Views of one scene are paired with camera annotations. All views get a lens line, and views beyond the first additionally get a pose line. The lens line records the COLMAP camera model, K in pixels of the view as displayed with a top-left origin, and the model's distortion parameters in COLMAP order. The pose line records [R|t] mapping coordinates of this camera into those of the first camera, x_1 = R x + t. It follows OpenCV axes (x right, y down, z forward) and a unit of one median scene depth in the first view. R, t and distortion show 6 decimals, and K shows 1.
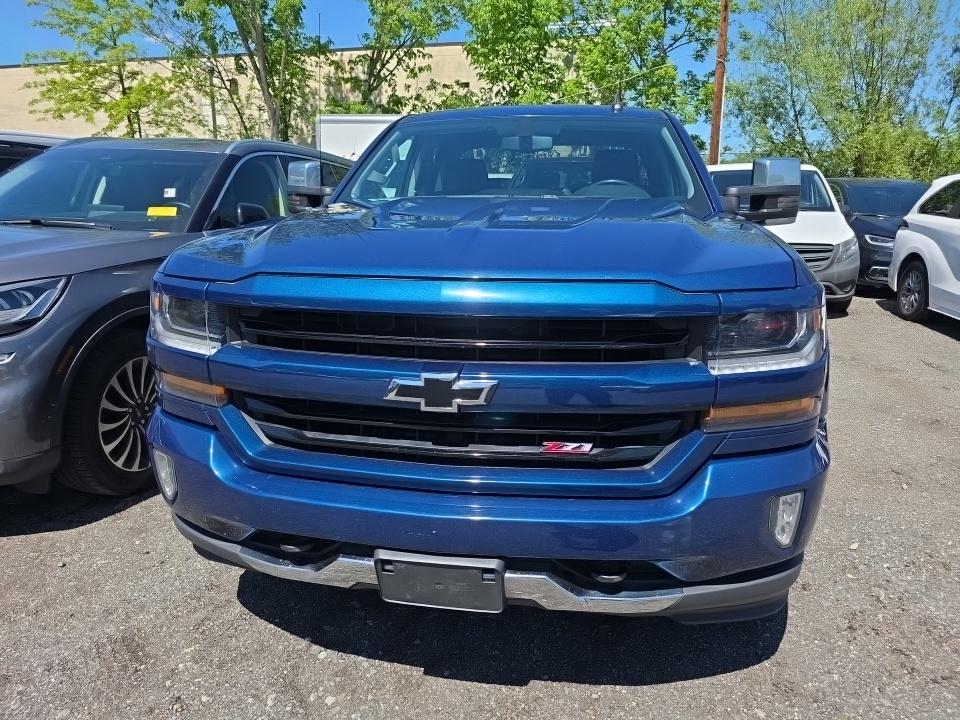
lens RADIAL K [[639.3, 0, 484.3], [0, 639.3, 357.9], [0, 0, 1]] dist [0.023291, -0.023079]
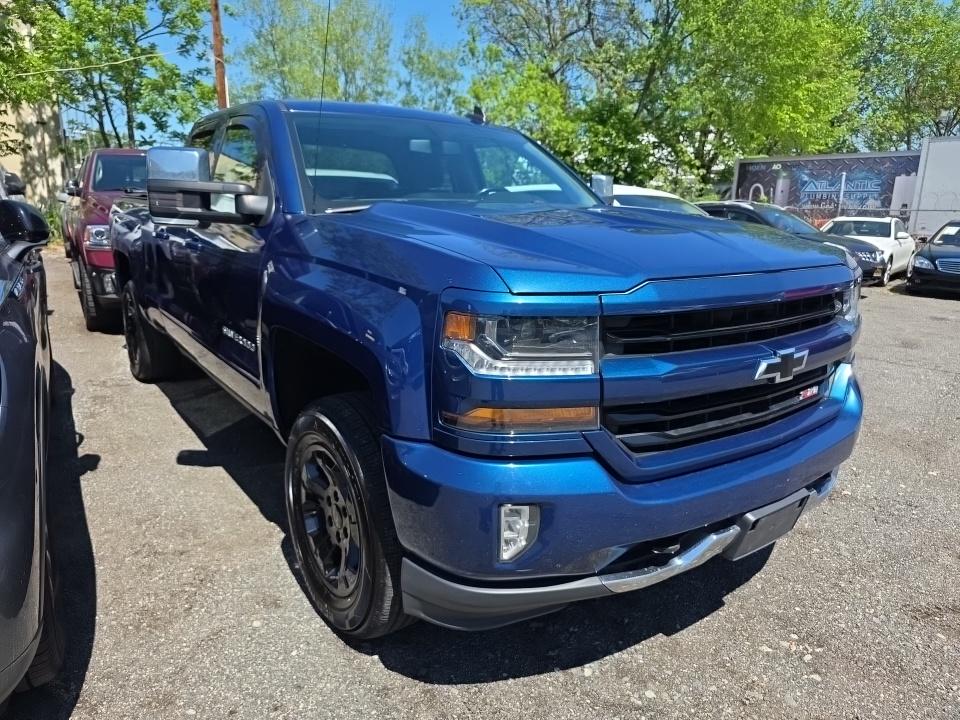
lens RADIAL K [[639.3, 0, 485.3], [0, 639.3, 363.0], [0, 0, 1]] dist [0.023291, -0.023079]
pose [[0.699768, -0.152183, 0.697972, -1.147465], [0.150289, 0.986541, 0.064425, -0.099250], [-0.698382, 0.059815, 0.713221, 0.460817]]
